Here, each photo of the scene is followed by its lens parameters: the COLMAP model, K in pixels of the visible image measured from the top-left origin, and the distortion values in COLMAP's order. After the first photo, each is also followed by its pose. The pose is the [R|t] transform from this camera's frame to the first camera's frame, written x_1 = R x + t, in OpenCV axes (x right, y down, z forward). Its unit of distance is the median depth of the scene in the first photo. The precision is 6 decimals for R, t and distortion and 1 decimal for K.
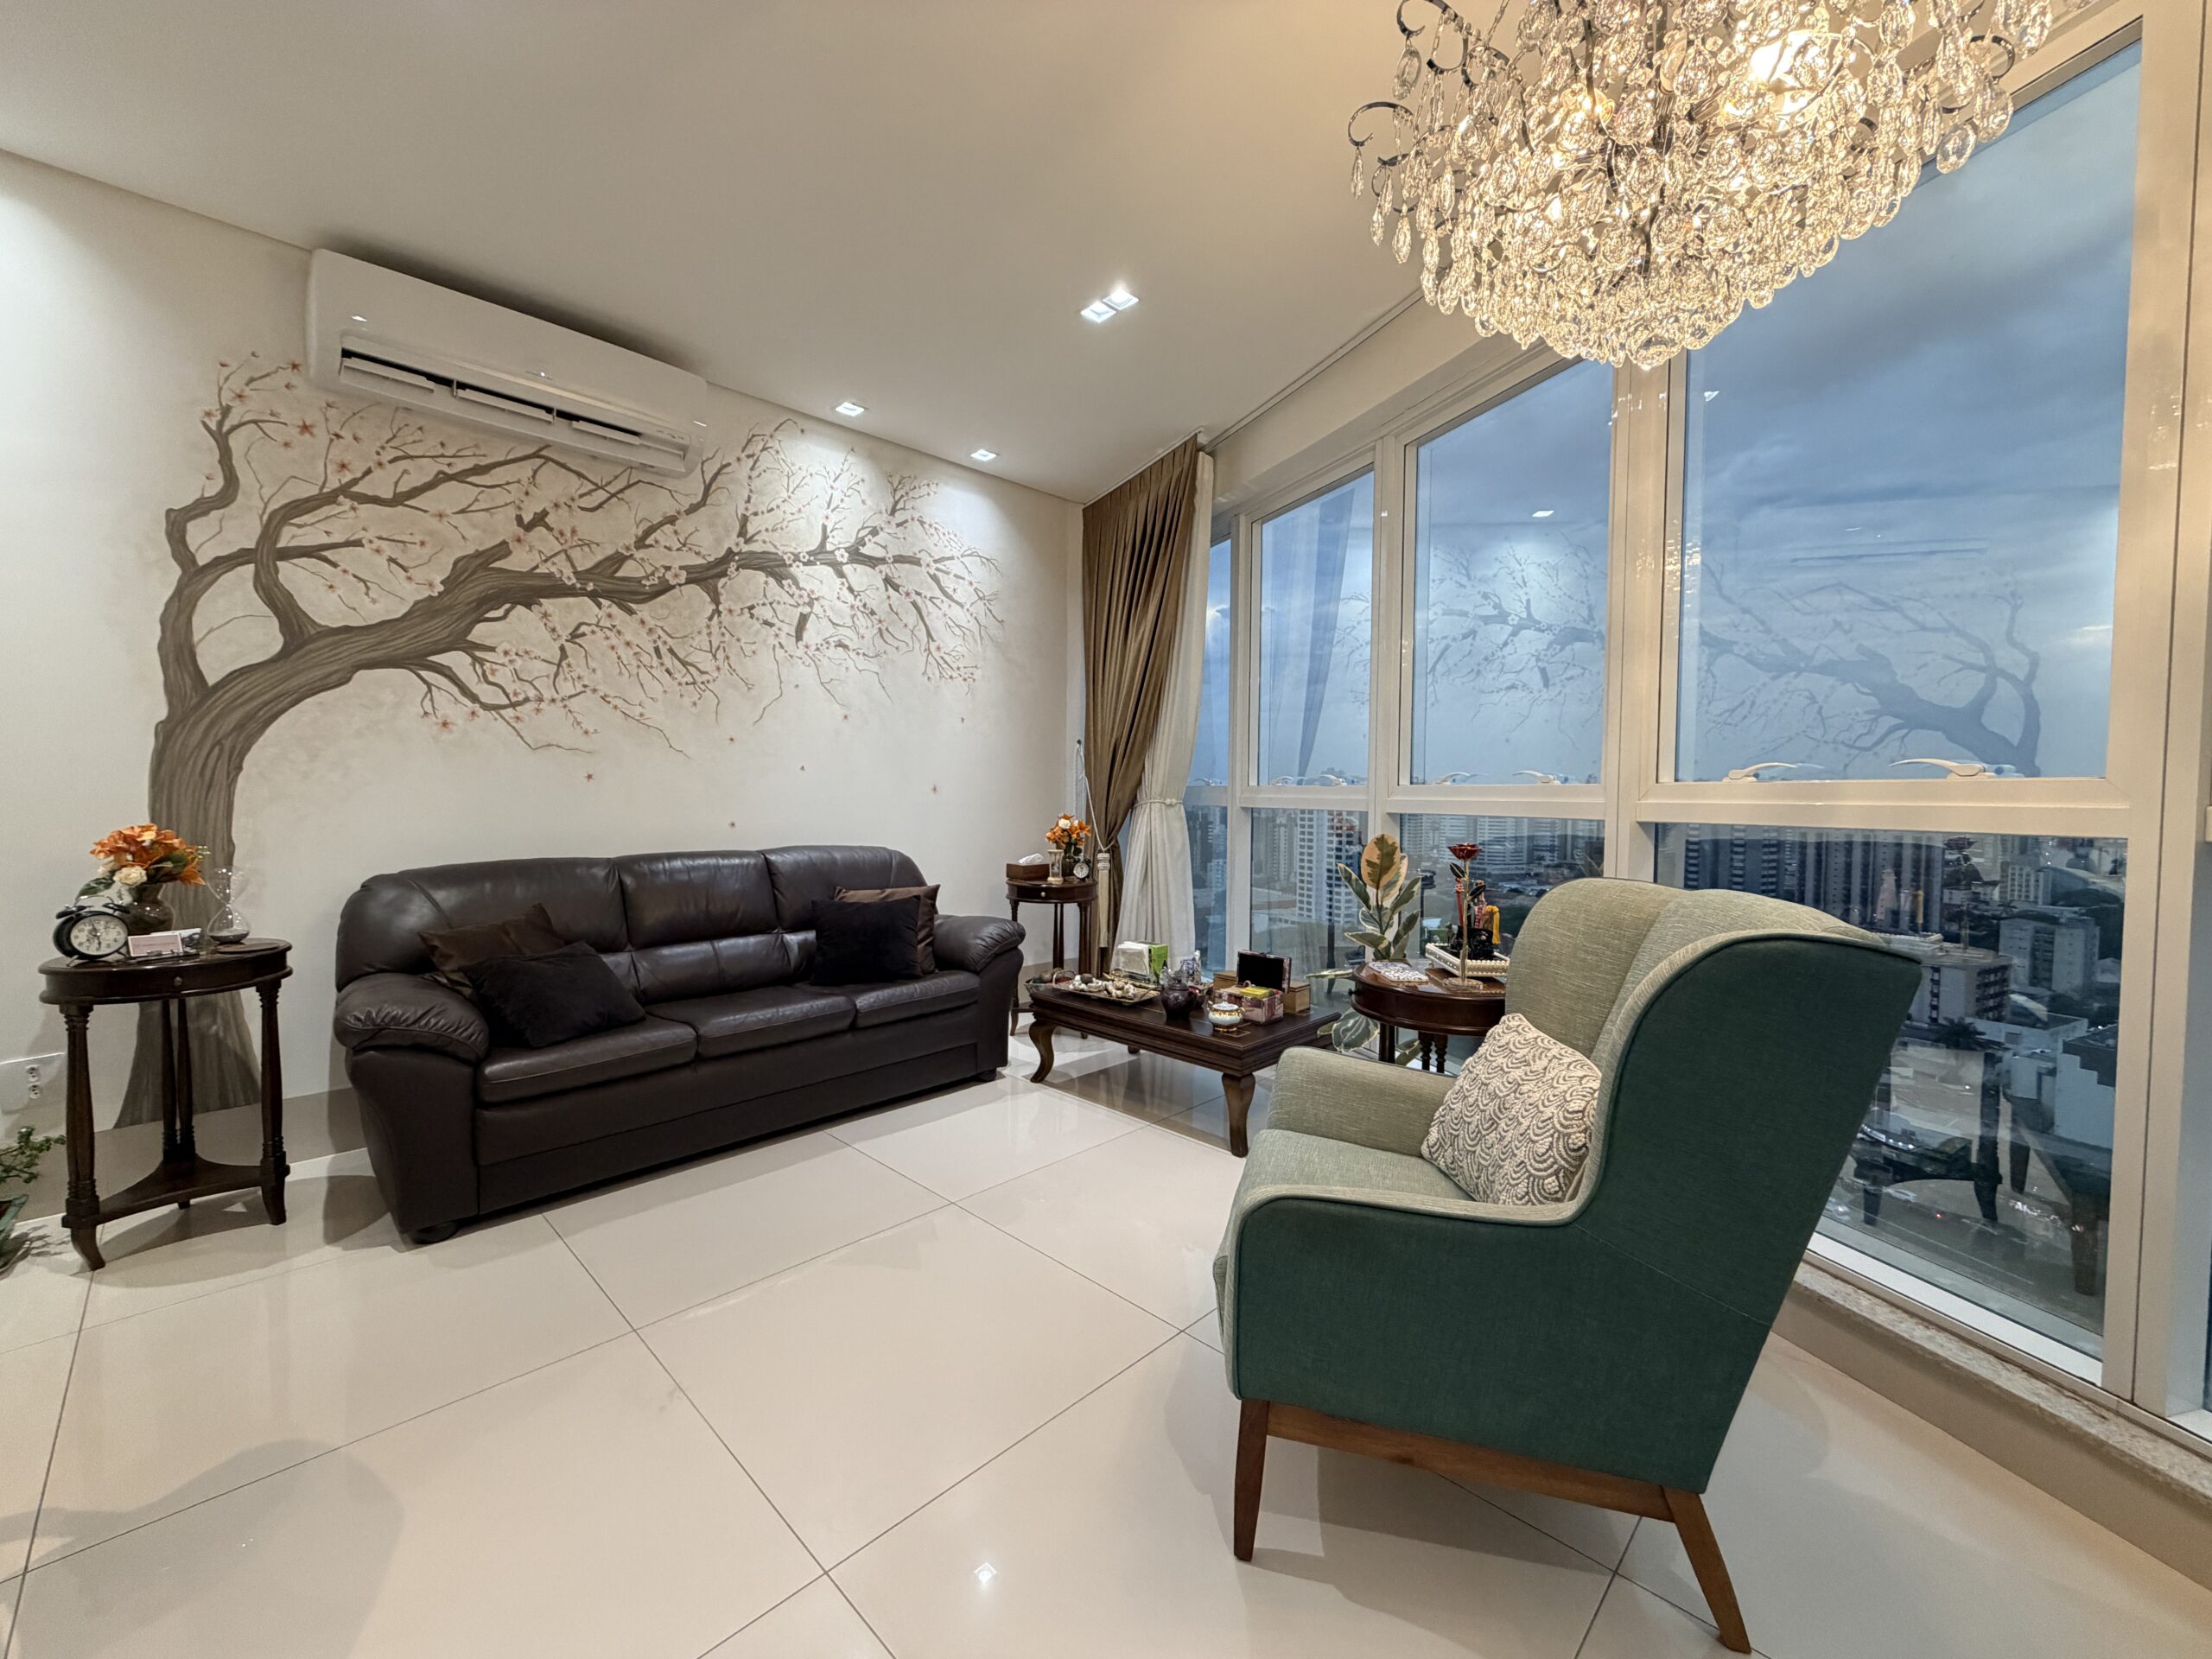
lens RADIAL K [[872.5, 0, 1106.0], [0, 872.5, 829.5], [0, 0, 1]] dist [0.001878, 0.000212]
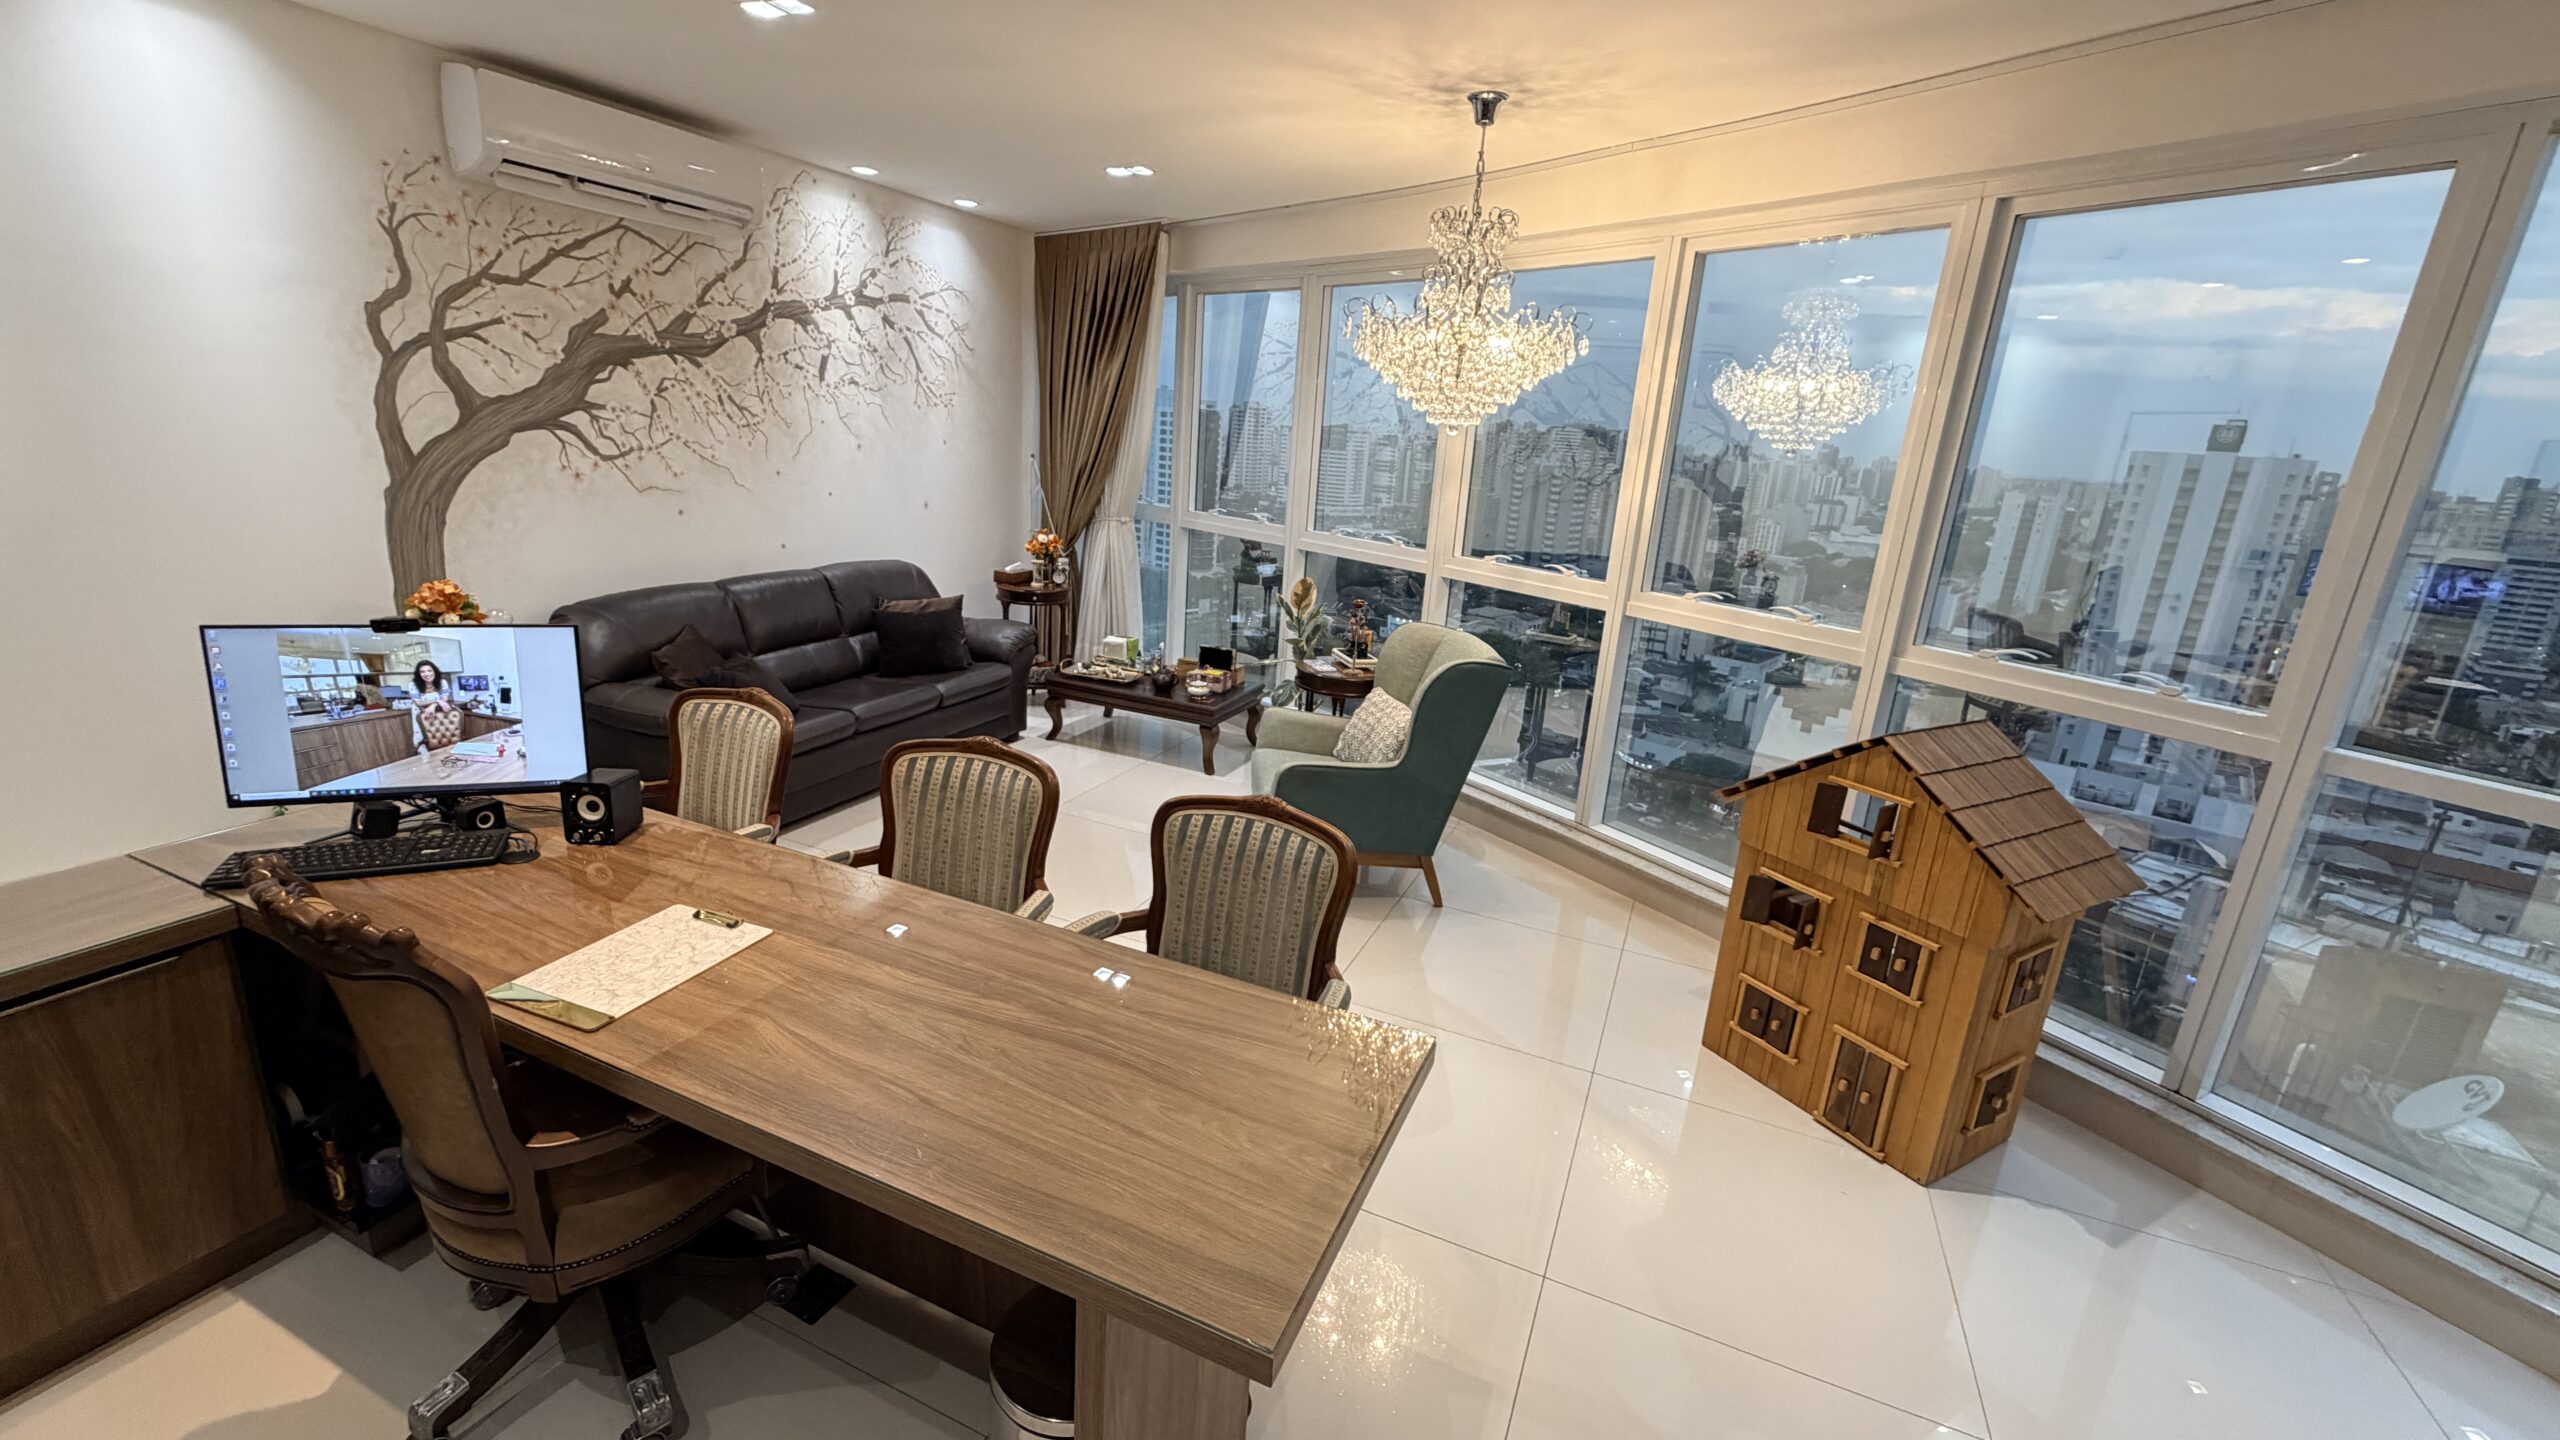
lens RADIAL K [[1021.6, 0, 1280.0], [0, 1021.6, 720.0], [0, 0, 1]] dist [0.001196, 0.000057]
pose [[0.932234, -0.048131, 0.358642, -0.360527], [-0.044442, 0.968383, 0.245479, -0.173091], [-0.359118, -0.244782, 0.900620, -0.649778]]
